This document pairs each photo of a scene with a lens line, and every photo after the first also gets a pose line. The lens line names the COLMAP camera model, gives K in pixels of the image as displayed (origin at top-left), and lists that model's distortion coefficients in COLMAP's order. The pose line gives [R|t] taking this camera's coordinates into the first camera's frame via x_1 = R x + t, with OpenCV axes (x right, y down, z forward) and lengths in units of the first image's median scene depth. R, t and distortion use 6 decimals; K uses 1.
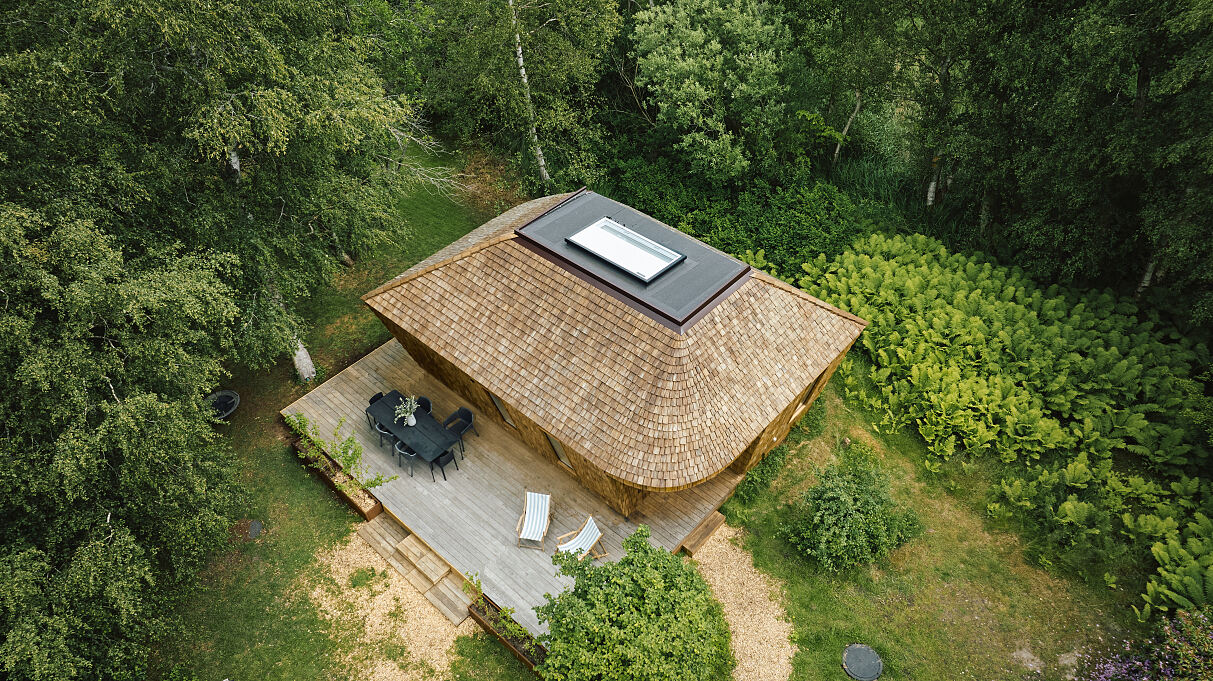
lens RADIAL K [[855.3, 0, 606.5], [0, 855.3, 340.5], [0, 0, 1]] dist [-0.080824, 0.086578]
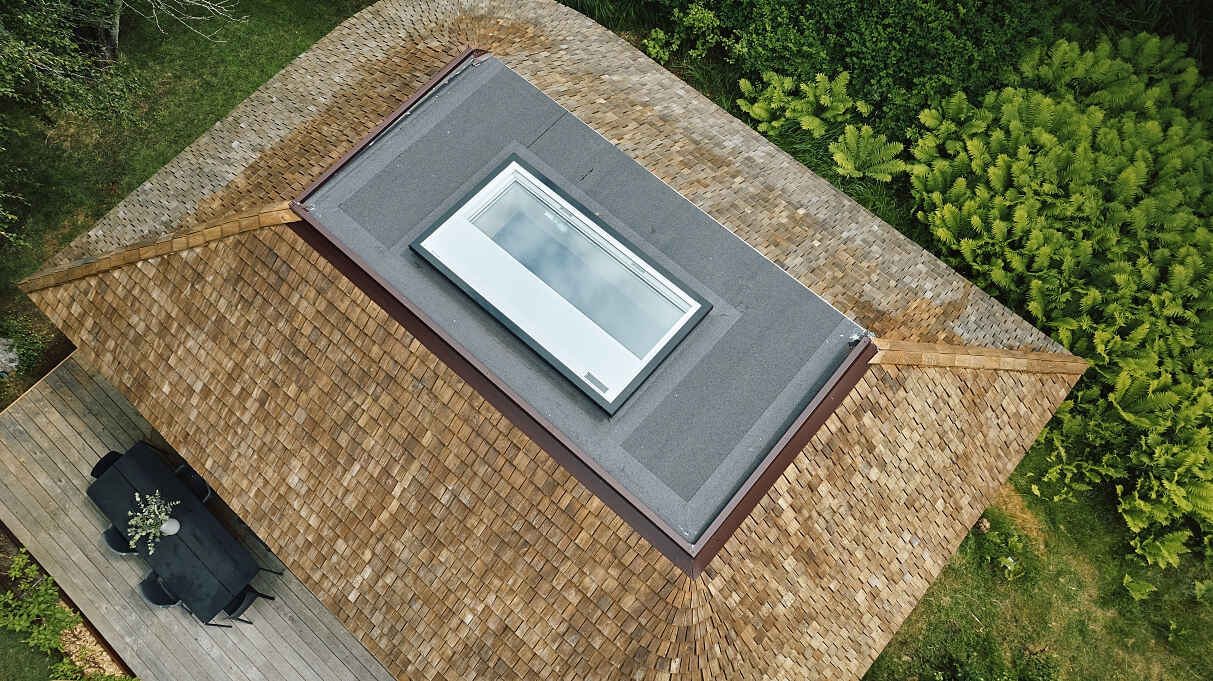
lens RADIAL K [[855.3, 0, 606.5], [0, 855.3, 340.5], [0, 0, 1]] dist [-0.080824, 0.086578]
pose [[0.999945, -0.006665, 0.008036, 0.033495], [0.002512, 0.900683, 0.434471, -0.211328], [-0.010134, -0.434427, 0.900650, 0.524796]]
